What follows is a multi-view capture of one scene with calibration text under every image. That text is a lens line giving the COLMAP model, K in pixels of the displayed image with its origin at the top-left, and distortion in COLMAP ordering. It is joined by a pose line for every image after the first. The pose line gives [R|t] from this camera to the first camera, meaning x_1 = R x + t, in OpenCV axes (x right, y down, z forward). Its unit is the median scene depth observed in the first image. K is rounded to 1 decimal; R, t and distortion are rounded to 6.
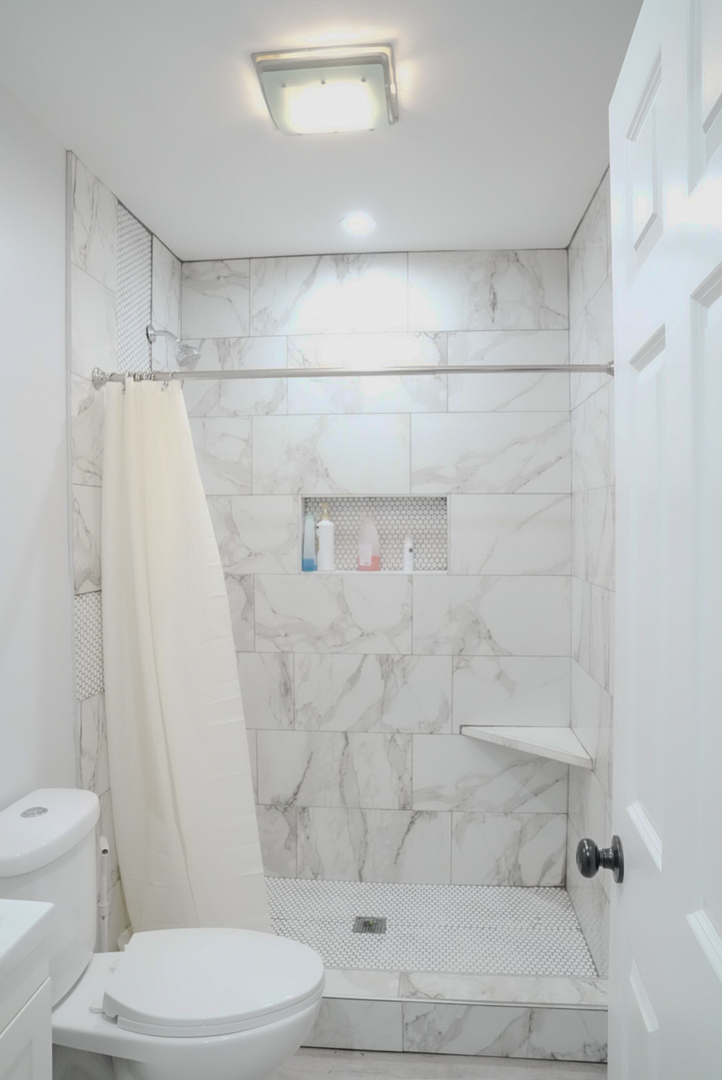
lens RADIAL K [[769.5, 0, 342.5], [0, 769.5, 556.1], [0, 0, 1]] dist [-0.130467, 0.108946]
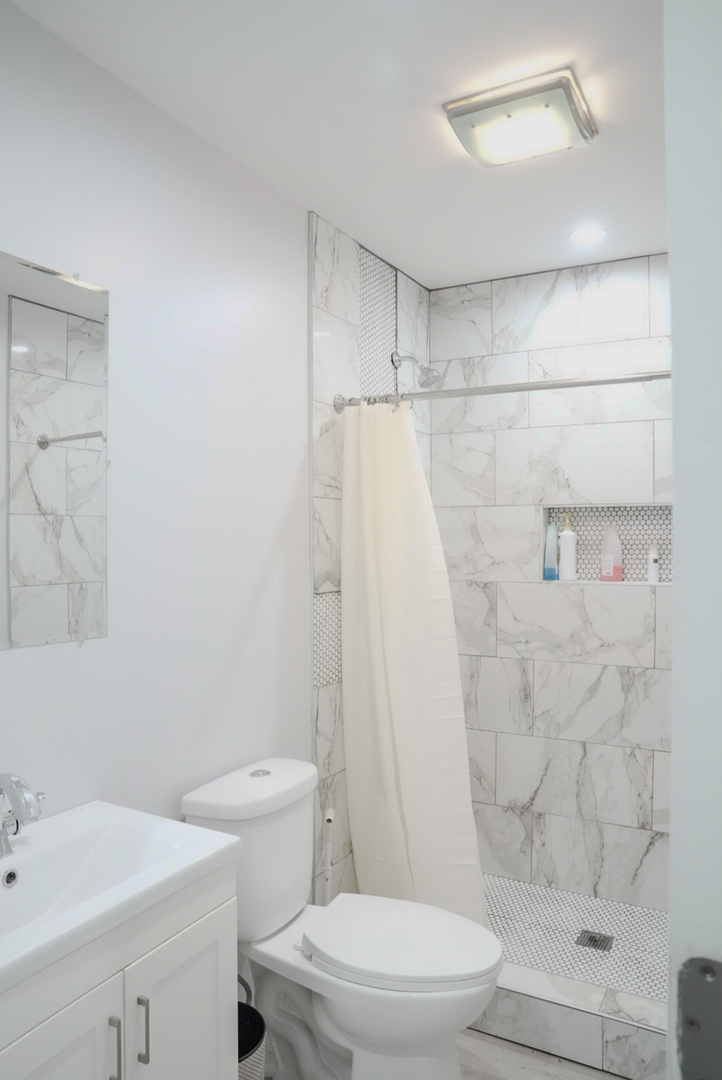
lens RADIAL K [[769.5, 0, 342.5], [0, 769.5, 556.1], [0, 0, 1]] dist [-0.130467, 0.108946]
pose [[0.915281, 0.010579, -0.402676, 0.114151], [-0.018560, 0.999701, -0.015923, 0.009141], [0.402387, 0.022048, 0.915204, -0.034952]]
